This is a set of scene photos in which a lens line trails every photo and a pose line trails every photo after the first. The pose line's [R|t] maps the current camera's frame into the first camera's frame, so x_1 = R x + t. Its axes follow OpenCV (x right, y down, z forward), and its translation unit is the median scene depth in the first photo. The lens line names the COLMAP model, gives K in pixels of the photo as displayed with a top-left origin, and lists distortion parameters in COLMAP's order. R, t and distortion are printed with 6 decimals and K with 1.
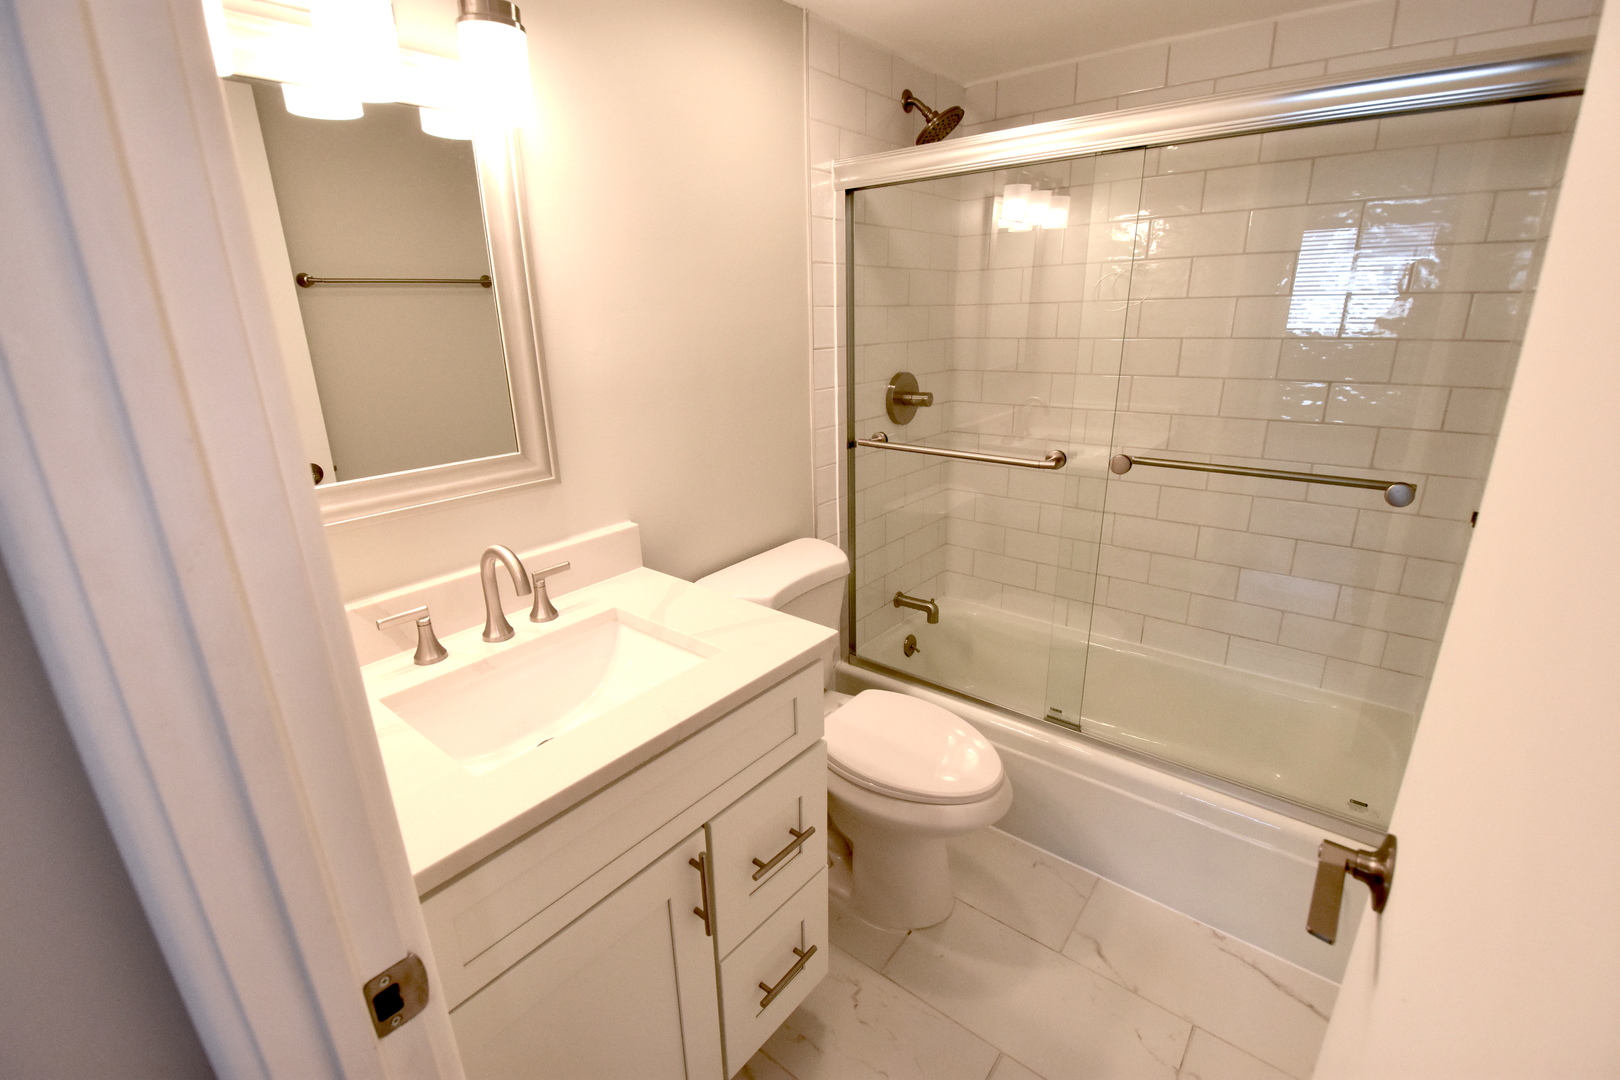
lens RADIAL K [[711.3, 0, 805.9], [0, 711.3, 540.9], [0, 0, 1]] dist [0.016644, -0.021300]
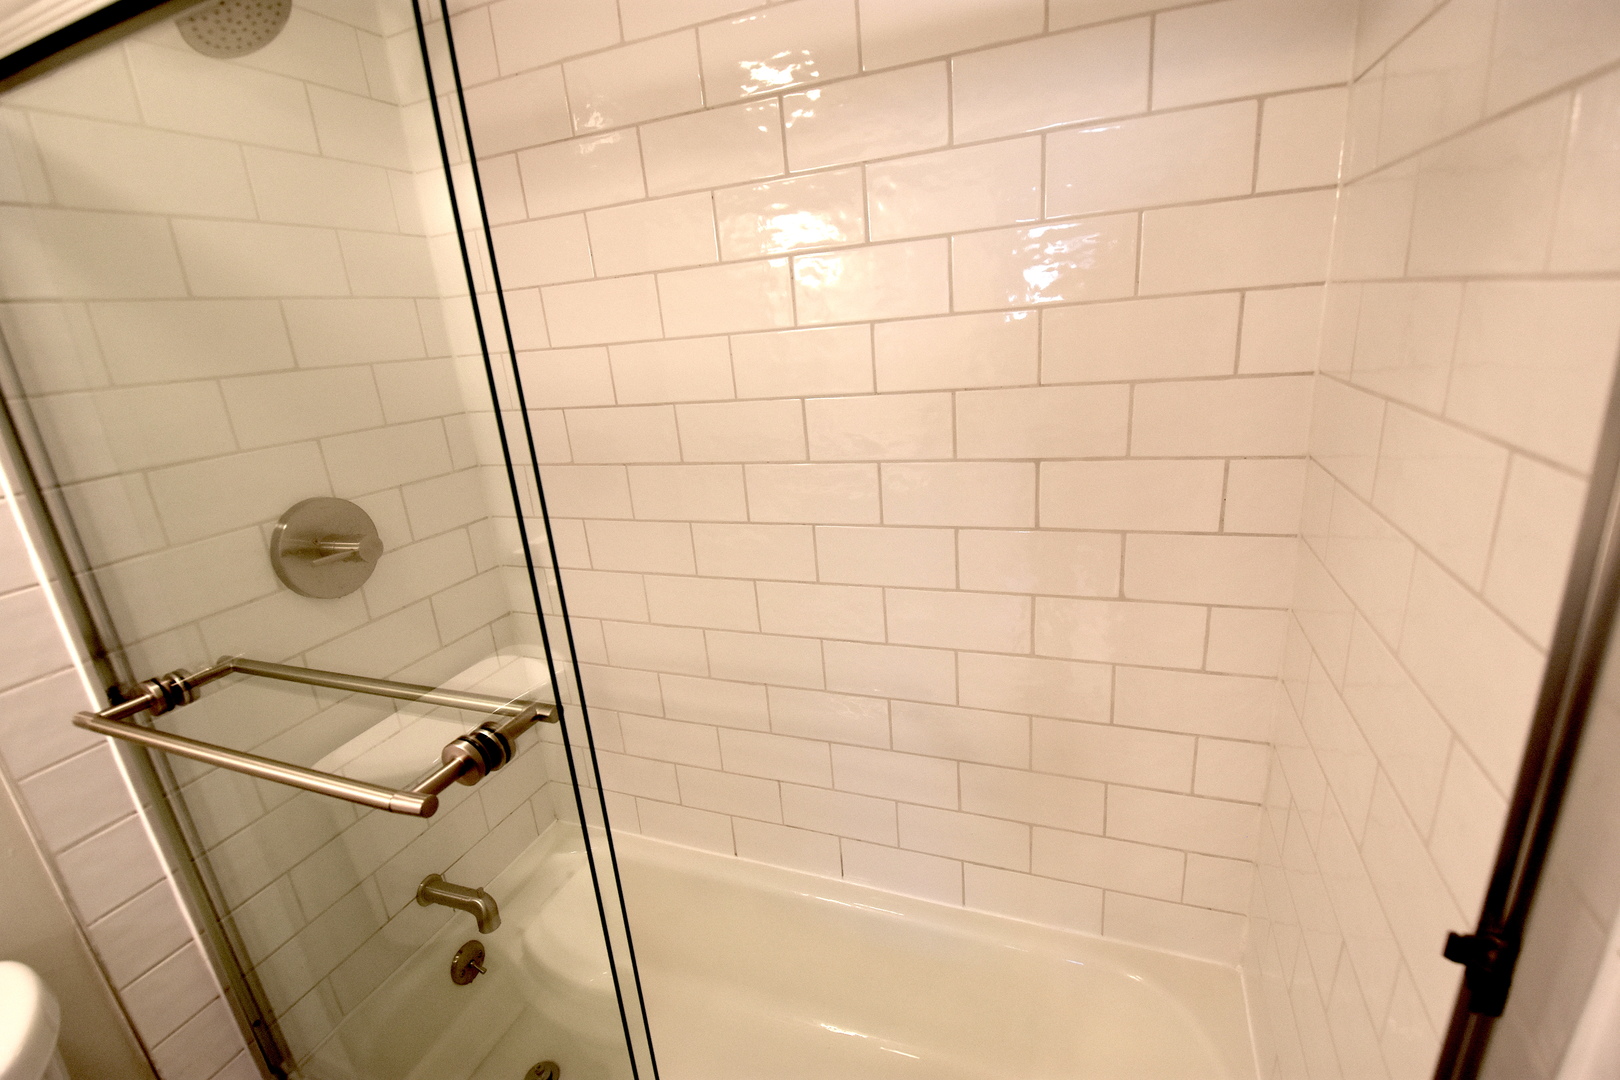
lens RADIAL K [[711.3, 0, 805.9], [0, 711.3, 540.9], [0, 0, 1]] dist [0.016644, -0.021300]
pose [[0.950138, -0.138086, 0.279588, 0.261902], [0.148725, 0.988731, -0.017095, -0.118982], [-0.274077, 0.057824, 0.959968, 0.340591]]
